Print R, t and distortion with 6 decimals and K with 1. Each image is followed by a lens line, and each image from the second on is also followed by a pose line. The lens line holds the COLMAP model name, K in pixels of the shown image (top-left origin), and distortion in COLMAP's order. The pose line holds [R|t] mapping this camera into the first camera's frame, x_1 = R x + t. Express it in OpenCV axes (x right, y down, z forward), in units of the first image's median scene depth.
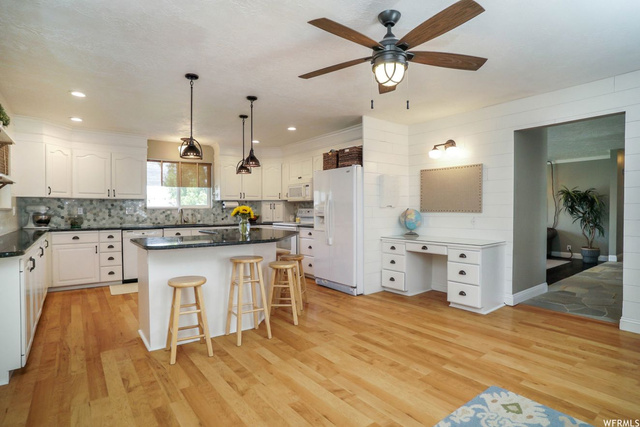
lens RADIAL K [[337.4, 0, 316.9], [0, 337.4, 213.6], [0, 0, 1]] dist [-0.024423, 0.001835]
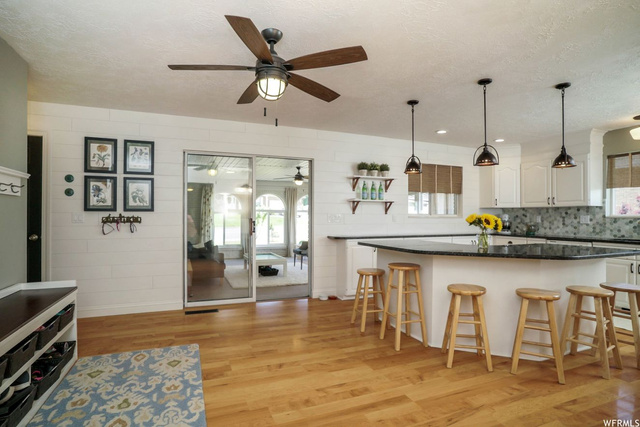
lens RADIAL K [[337.4, 0, 316.9], [0, 337.4, 213.6], [0, 0, 1]] dist [-0.024423, 0.001835]
pose [[-0.263445, -0.007992, -0.964641, 0.581452], [-0.015864, 0.999866, -0.003951, -0.011517], [0.964544, 0.014262, -0.263536, 0.692533]]
